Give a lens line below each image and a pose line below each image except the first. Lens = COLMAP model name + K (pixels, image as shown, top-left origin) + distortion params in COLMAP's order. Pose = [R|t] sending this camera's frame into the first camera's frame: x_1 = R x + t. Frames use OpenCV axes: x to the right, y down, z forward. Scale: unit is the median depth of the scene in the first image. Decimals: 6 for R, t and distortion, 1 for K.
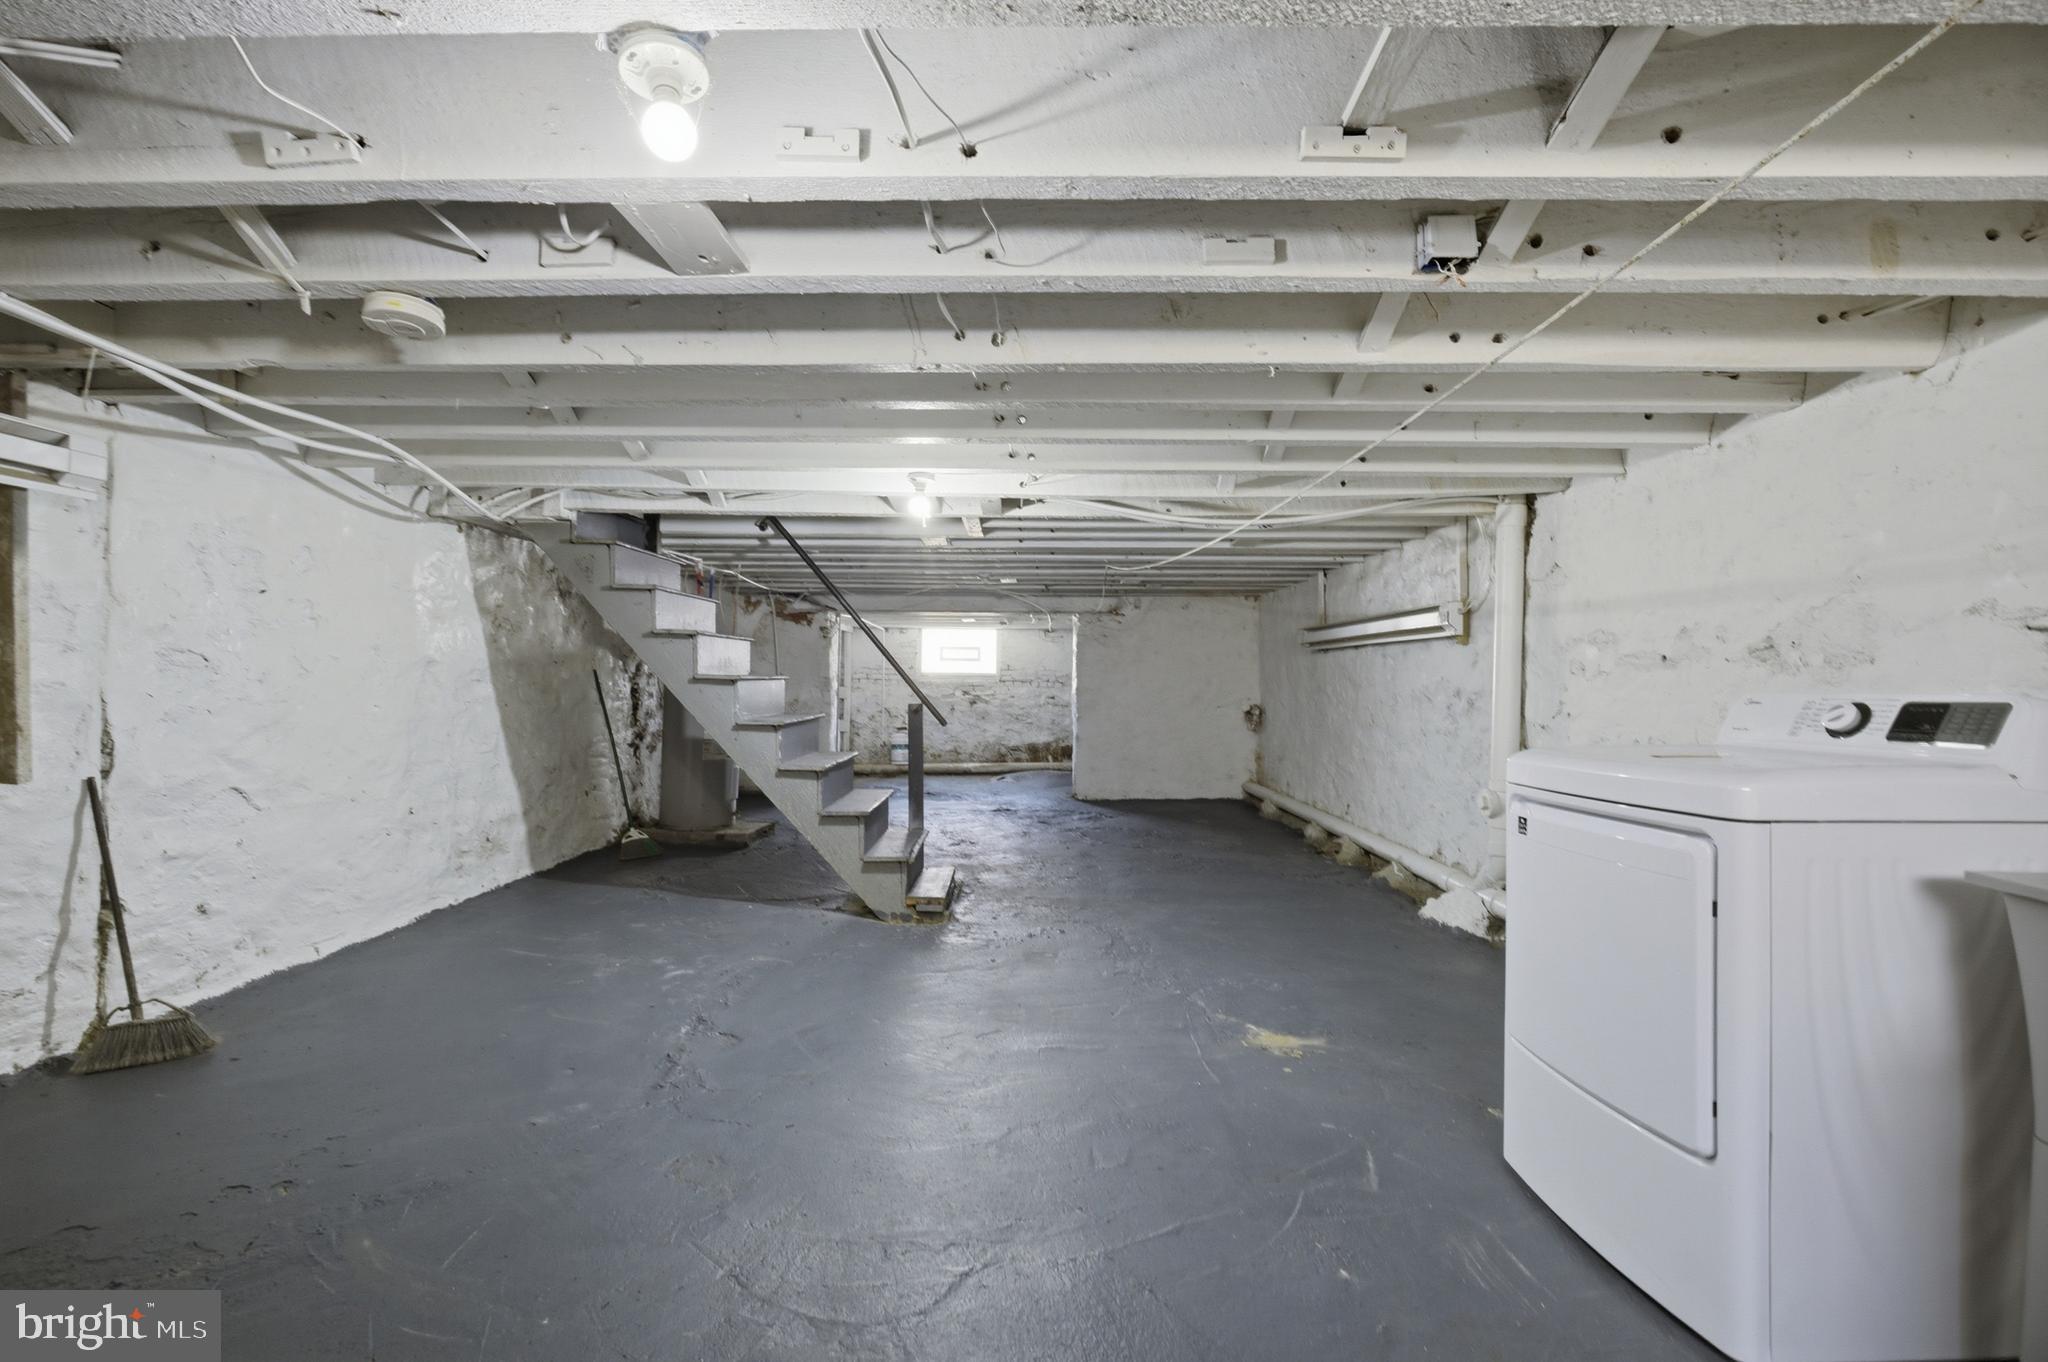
lens RADIAL K [[877.4, 0, 1027.5], [0, 877.4, 680.0], [0, 0, 1]] dist [-0.017064, 0.005129]
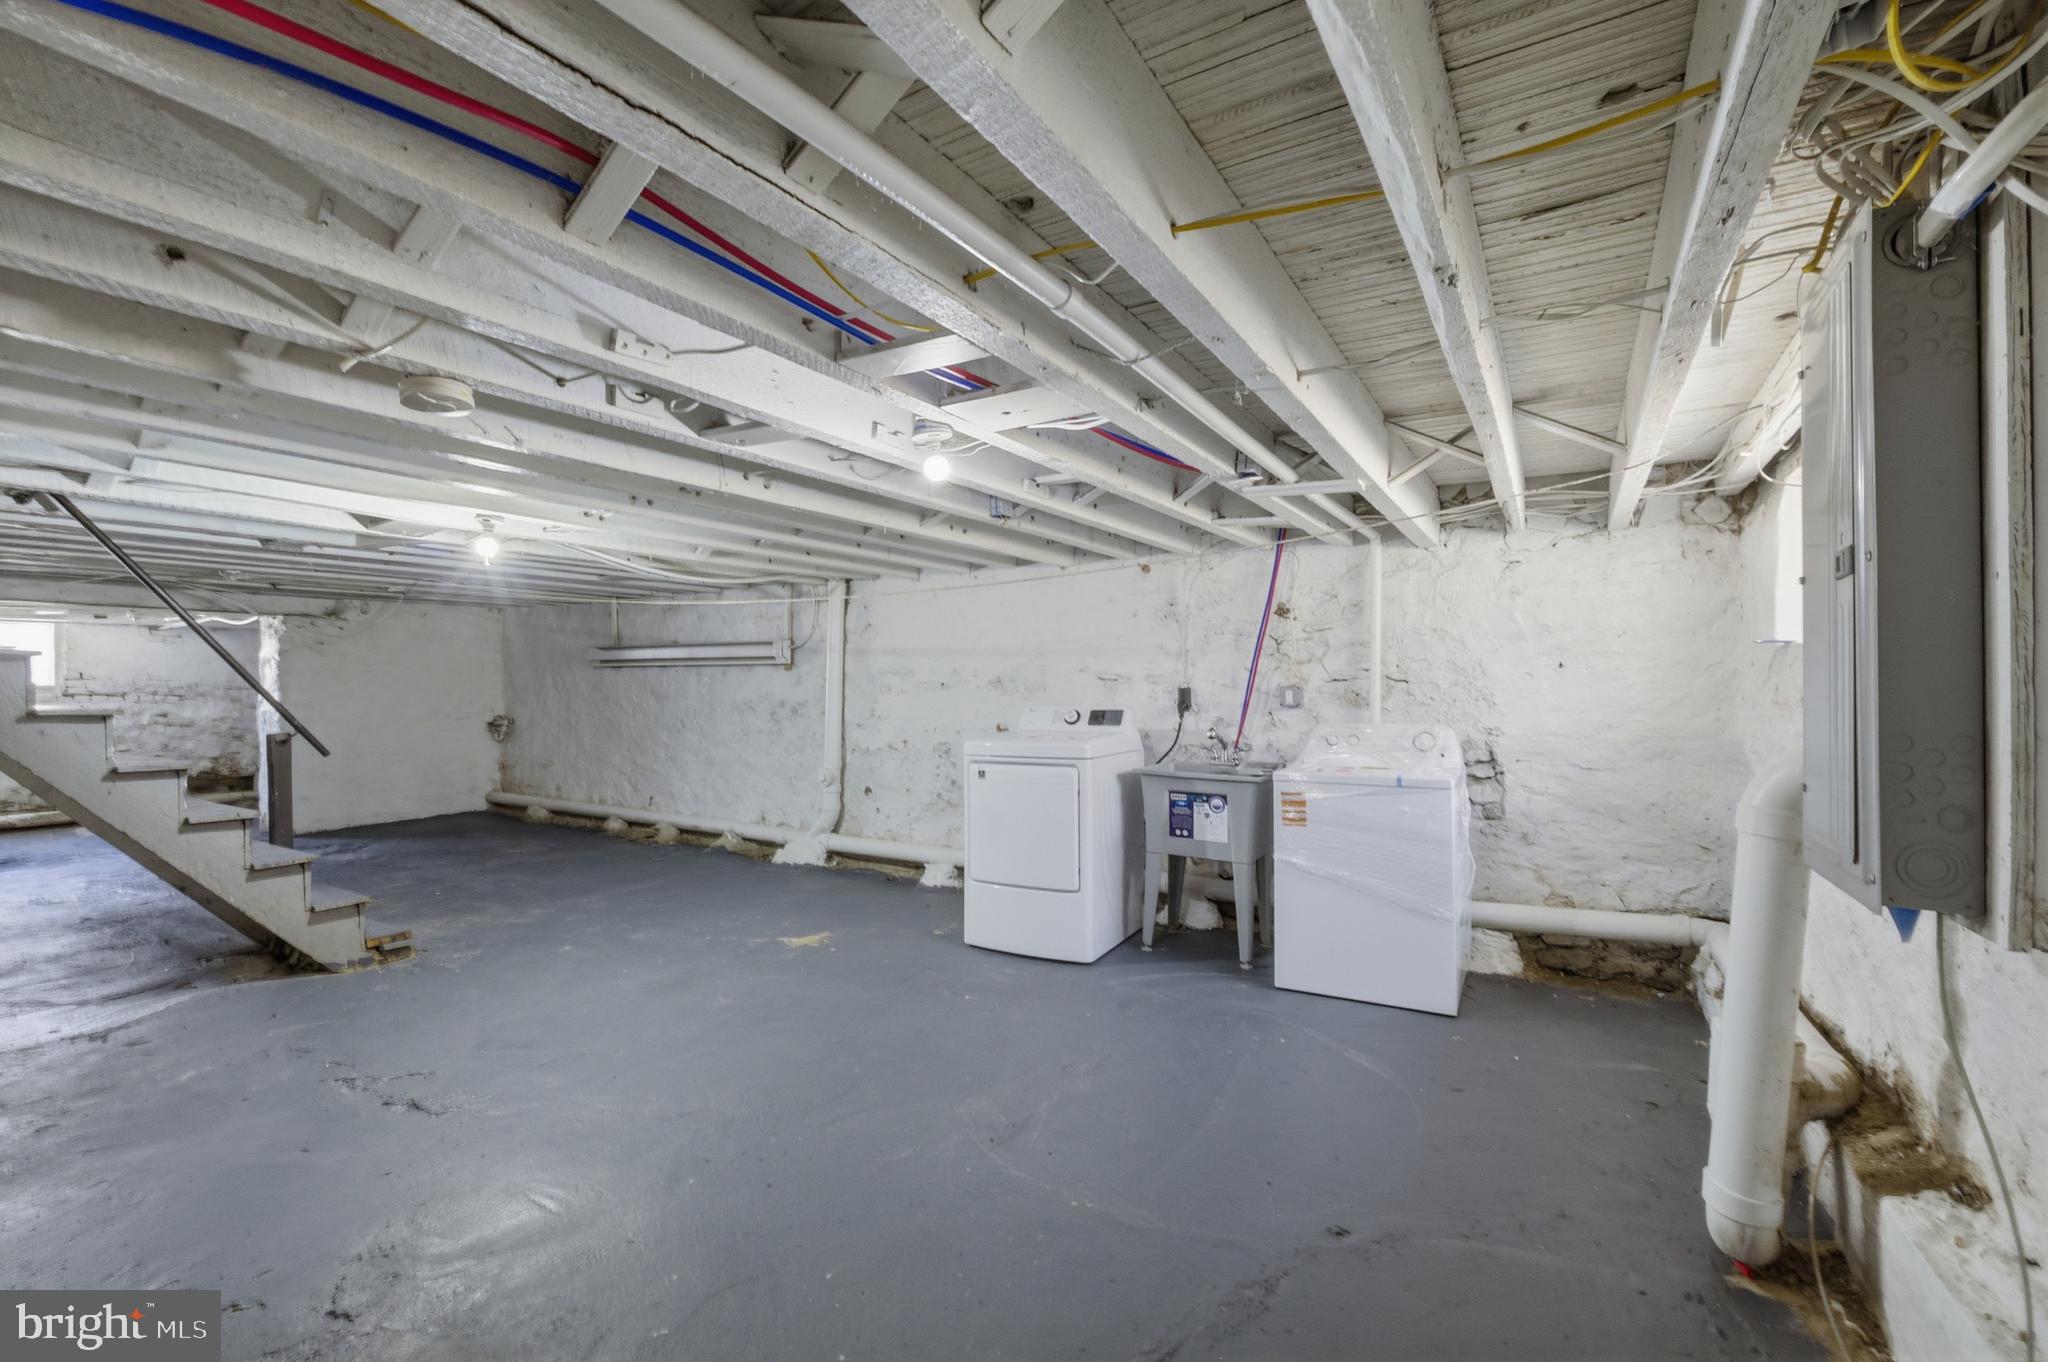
lens RADIAL K [[877.4, 0, 1012.3], [0, 877.4, 679.5], [0, 0, 1]] dist [-0.017064, 0.005129]
pose [[0.527028, -0.004605, 0.849836, -0.550413], [0.001711, 0.999989, 0.004358, -0.031791], [-0.849846, -0.000842, 0.527030, -0.072963]]
